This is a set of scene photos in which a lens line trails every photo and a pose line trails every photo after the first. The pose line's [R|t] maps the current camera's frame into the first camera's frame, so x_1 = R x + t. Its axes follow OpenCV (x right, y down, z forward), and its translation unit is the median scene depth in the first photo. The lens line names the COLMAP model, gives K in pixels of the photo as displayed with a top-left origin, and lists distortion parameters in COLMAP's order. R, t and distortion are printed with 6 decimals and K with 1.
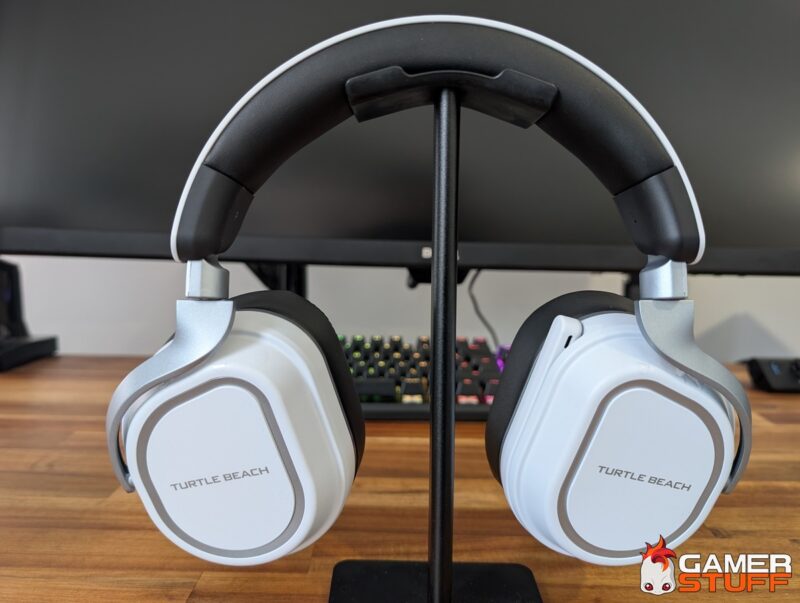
lens RADIAL K [[610.9, 0, 396.0], [0, 610.9, 294.8], [0, 0, 1]] dist [-0.034400, 0.016659]
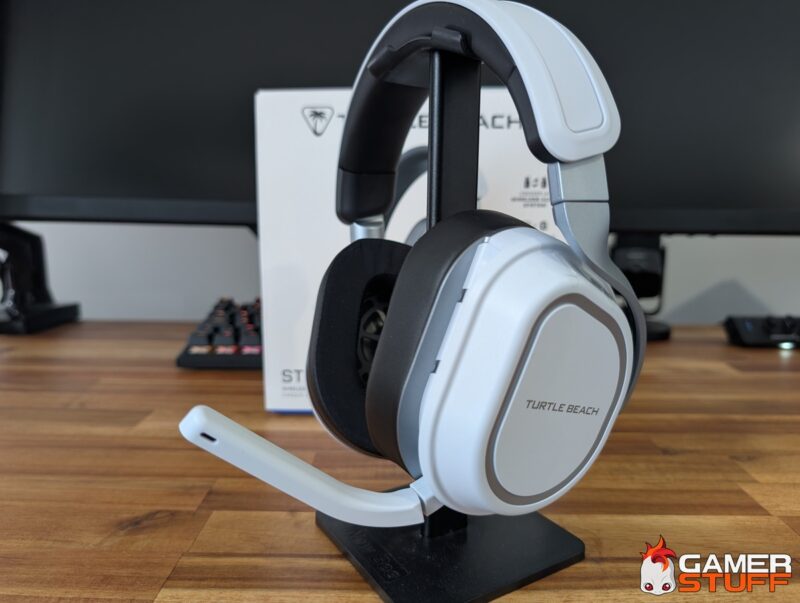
lens RADIAL K [[610.9, 0, 396.7], [0, 610.9, 304.5], [0, 0, 1]] dist [-0.034400, 0.016659]
pose [[0.999852, -0.006248, -0.016040, 0.039577], [0.006924, 0.999077, 0.042403, 0.060473], [0.015760, -0.042508, 0.998972, -0.127869]]
